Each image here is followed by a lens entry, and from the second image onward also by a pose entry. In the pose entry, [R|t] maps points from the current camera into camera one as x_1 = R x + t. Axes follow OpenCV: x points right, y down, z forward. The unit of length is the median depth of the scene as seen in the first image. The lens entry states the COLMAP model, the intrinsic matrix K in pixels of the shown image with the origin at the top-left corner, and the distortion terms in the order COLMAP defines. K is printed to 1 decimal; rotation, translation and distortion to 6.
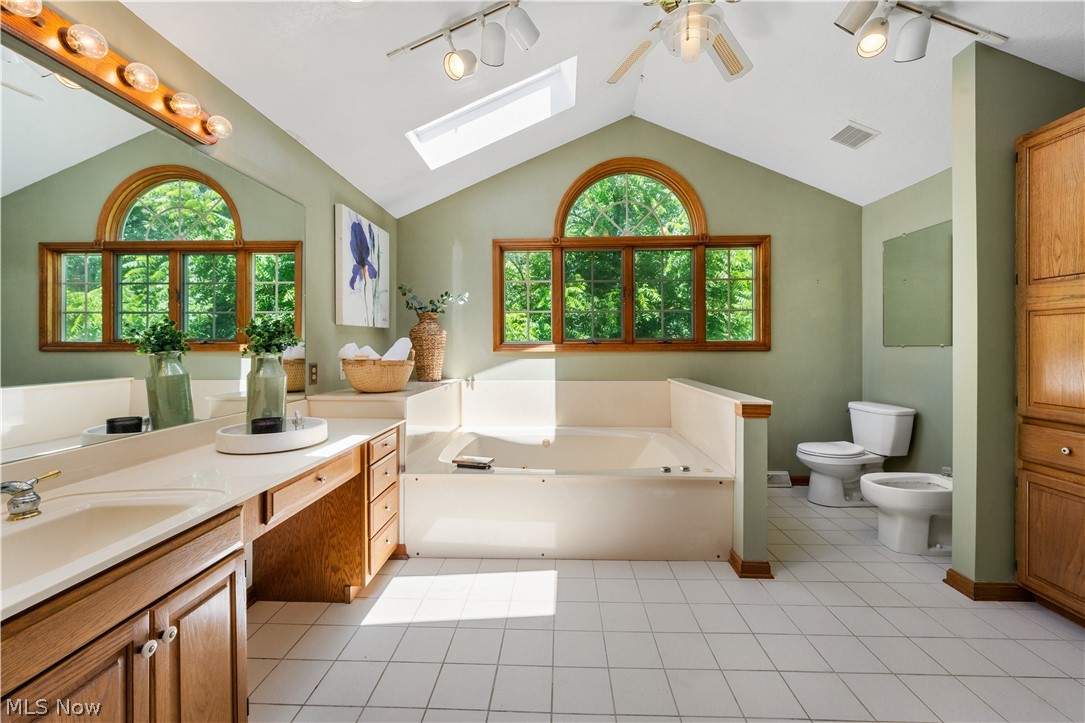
lens RADIAL K [[430.5, 0, 541.7], [0, 430.5, 342.3], [0, 0, 1]] dist [0.002661, -0.000756]
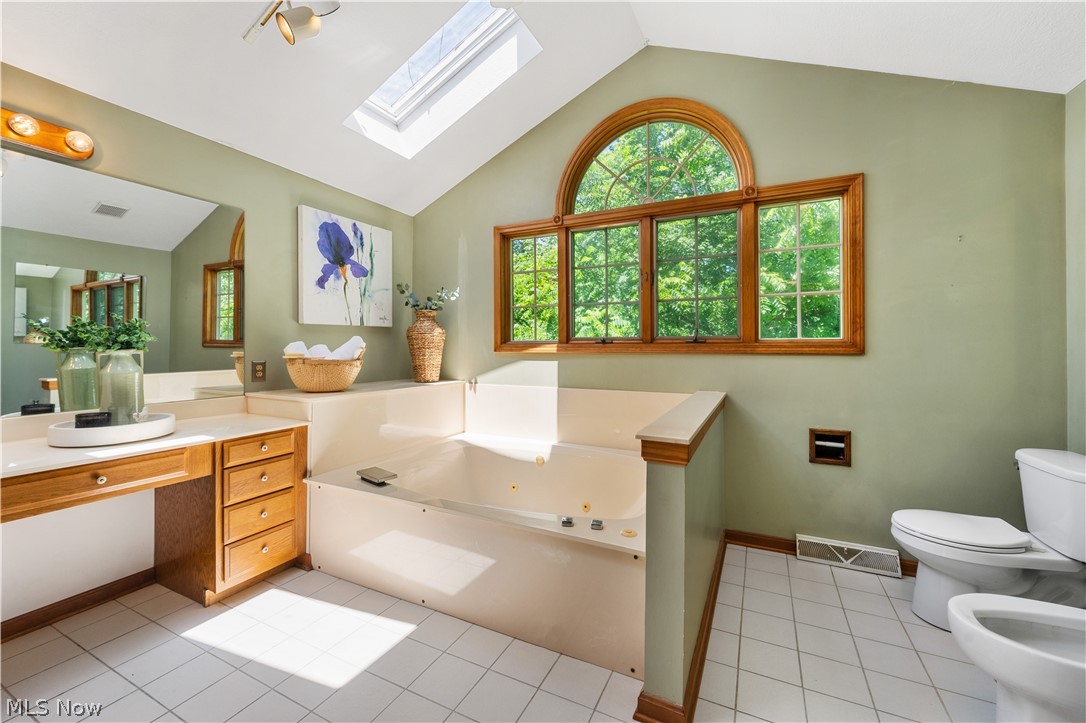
lens RADIAL K [[430.9, 0, 548.8], [0, 430.9, 342.5], [0, 0, 1]] dist [0.002661, -0.000756]
pose [[0.914299, 0.001820, -0.405037, 0.376018], [-0.002114, 0.999998, -0.000279, 0.002272], [0.405035, 0.001111, 0.914300, 0.238906]]
